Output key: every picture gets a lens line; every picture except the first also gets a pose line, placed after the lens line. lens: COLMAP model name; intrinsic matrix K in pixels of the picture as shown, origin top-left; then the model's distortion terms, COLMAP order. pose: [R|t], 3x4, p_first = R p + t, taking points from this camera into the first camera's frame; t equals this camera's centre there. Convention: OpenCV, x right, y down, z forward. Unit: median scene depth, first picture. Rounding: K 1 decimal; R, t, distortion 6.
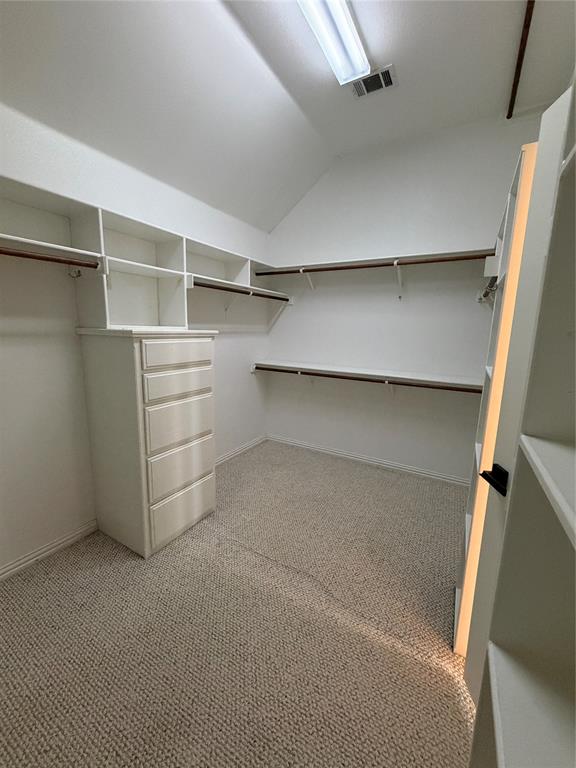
lens RADIAL K [[305.2, 0, 288.0], [0, 305.2, 384.0], [0, 0, 1]] dist [-0.000187, -0.000059]
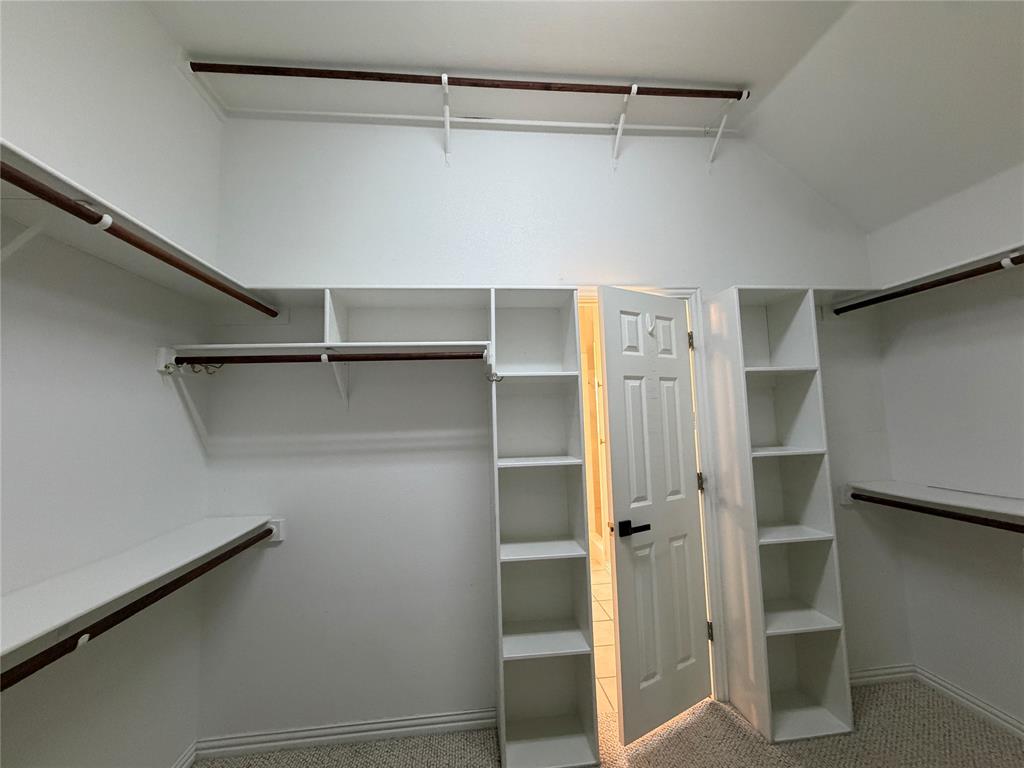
lens RADIAL K [[406.9, 0, 512.0], [0, 406.9, 384.0], [0, 0, 1]] dist [-0.000187, -0.000059]
pose [[0.589474, -0.116152, -0.799393, 0.119930], [-0.100752, 0.971309, -0.215426, -0.035814], [0.801479, 0.207529, 0.560859, 0.202043]]
